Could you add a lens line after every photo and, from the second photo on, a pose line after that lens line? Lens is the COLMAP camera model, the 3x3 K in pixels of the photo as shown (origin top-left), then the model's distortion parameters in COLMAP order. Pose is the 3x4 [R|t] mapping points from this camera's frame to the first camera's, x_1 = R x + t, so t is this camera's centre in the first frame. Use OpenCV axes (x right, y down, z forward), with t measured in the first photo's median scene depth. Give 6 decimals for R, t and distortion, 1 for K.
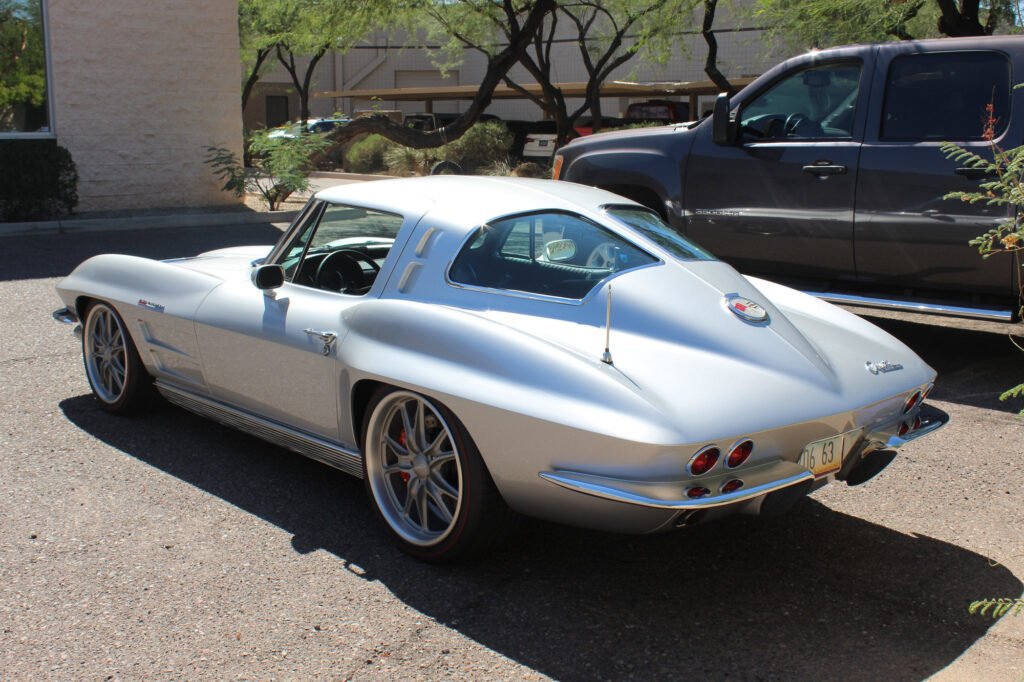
lens RADIAL K [[1119.2, 0, 512.0], [0, 1119.2, 341.0], [0, 0, 1]] dist [-0.068801, 0.033366]
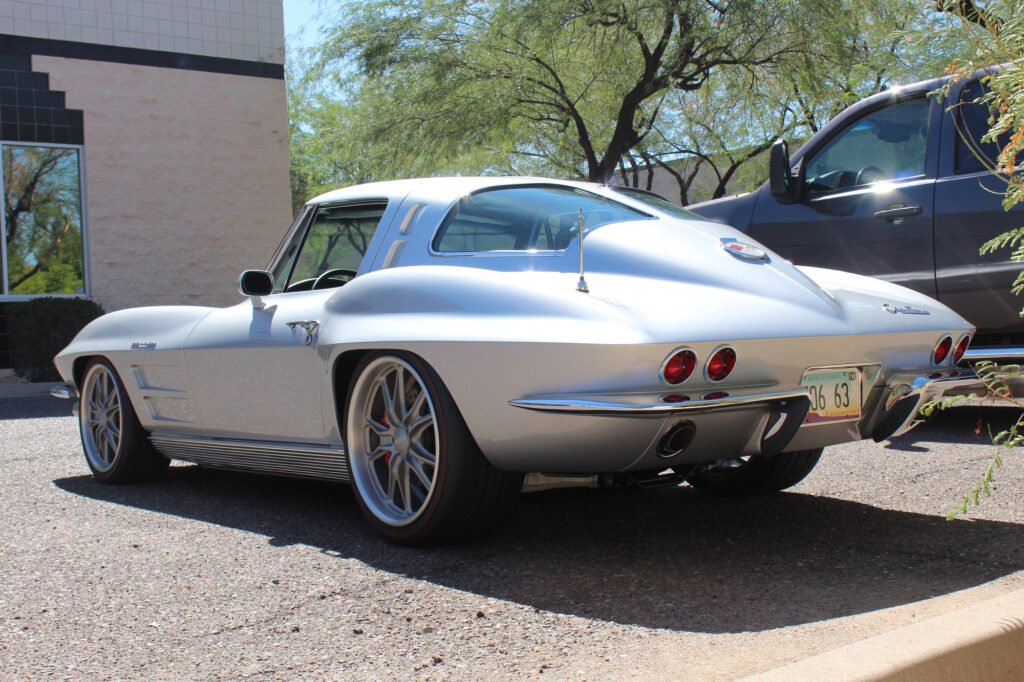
lens RADIAL K [[1301.0, 0, 512.0], [0, 1301.0, 341.0], [0, 0, 1]] dist [-0.024628, -0.081474]
pose [[0.995311, -0.046945, -0.084567, 0.090455], [0.031612, 0.984188, -0.174286, 0.192663], [0.091412, 0.170796, 0.981057, -0.053502]]
